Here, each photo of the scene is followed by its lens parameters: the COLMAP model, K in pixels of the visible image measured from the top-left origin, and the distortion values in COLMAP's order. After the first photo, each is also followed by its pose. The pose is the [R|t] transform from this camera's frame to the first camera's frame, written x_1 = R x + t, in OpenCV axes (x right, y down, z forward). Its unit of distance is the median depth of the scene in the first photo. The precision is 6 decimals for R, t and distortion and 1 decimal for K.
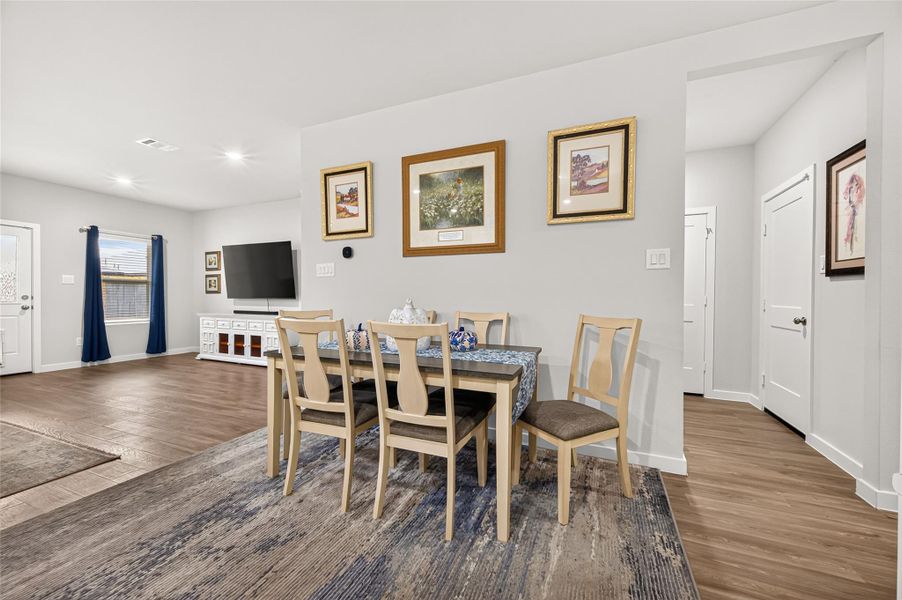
lens RADIAL K [[350.2, 0, 451.1], [0, 350.2, 297.7], [0, 0, 1]] dist [0.009116, -0.003439]
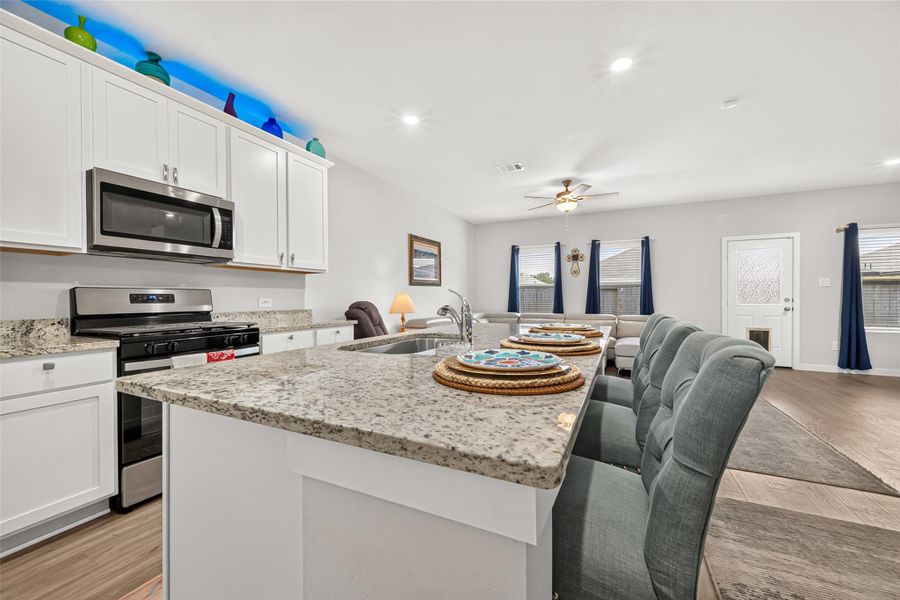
lens RADIAL K [[349.4, 0, 452.3], [0, 349.4, 299.0], [0, 0, 1]] dist [0.009116, -0.003439]
pose [[-0.052919, 0.001998, -0.998597, -0.036503], [-0.004723, 0.999986, 0.002251, -0.001764], [0.998588, 0.004836, -0.052908, -0.003419]]
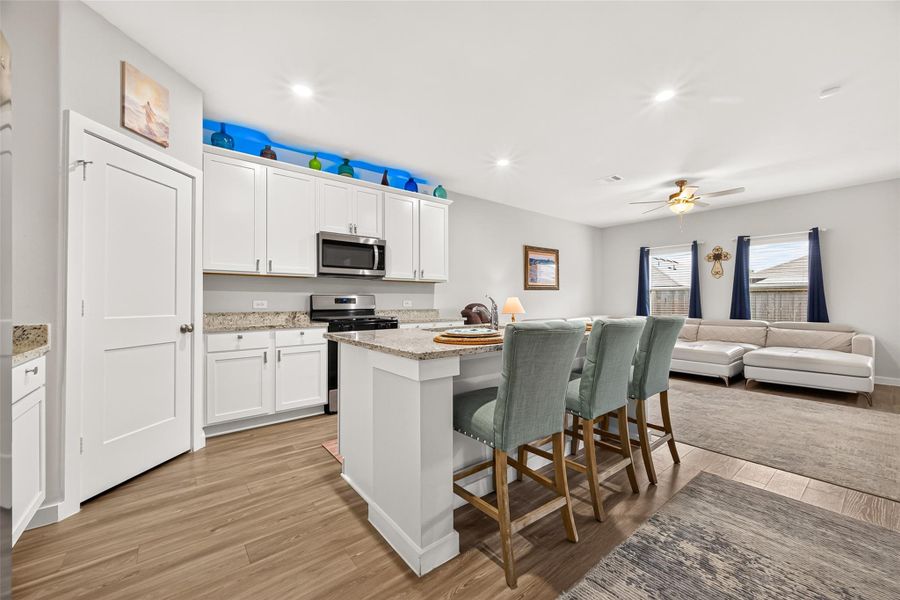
lens RADIAL K [[349.4, 0, 451.4], [0, 349.4, 299.3], [0, 0, 1]] dist [0.009116, -0.003439]
pose [[-0.479285, -0.006198, -0.877637, 0.105612], [-0.007263, 0.999969, -0.003096, -0.002046], [0.877629, 0.004890, -0.479315, 0.172719]]
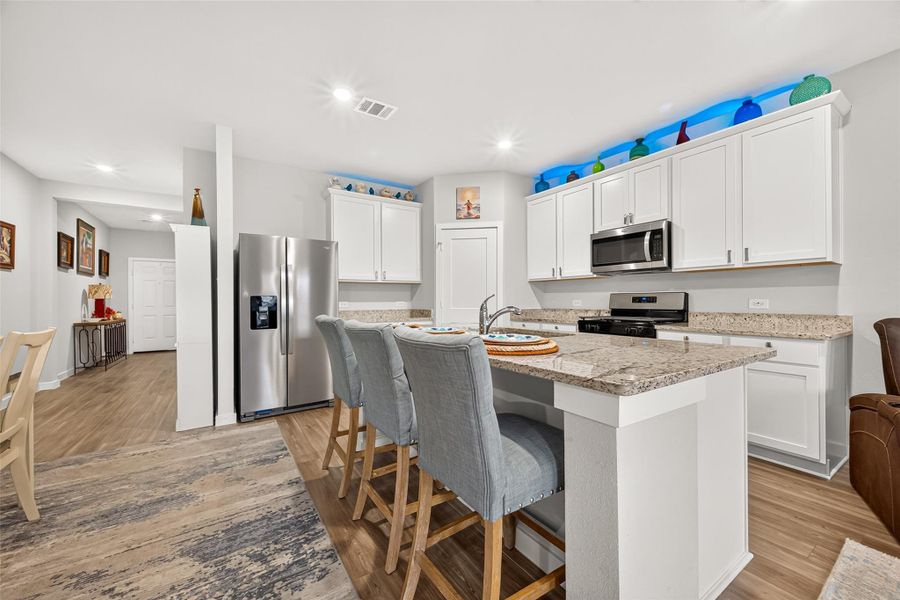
lens RADIAL K [[349.4, 0, 451.2], [0, 349.4, 299.0], [0, 0, 1]] dist [0.009116, -0.003439]
pose [[-0.831911, 0.004344, 0.554892, -0.553997], [0.007182, 0.999970, 0.002938, -0.005714], [-0.554863, 0.006429, -0.831917, 0.376621]]
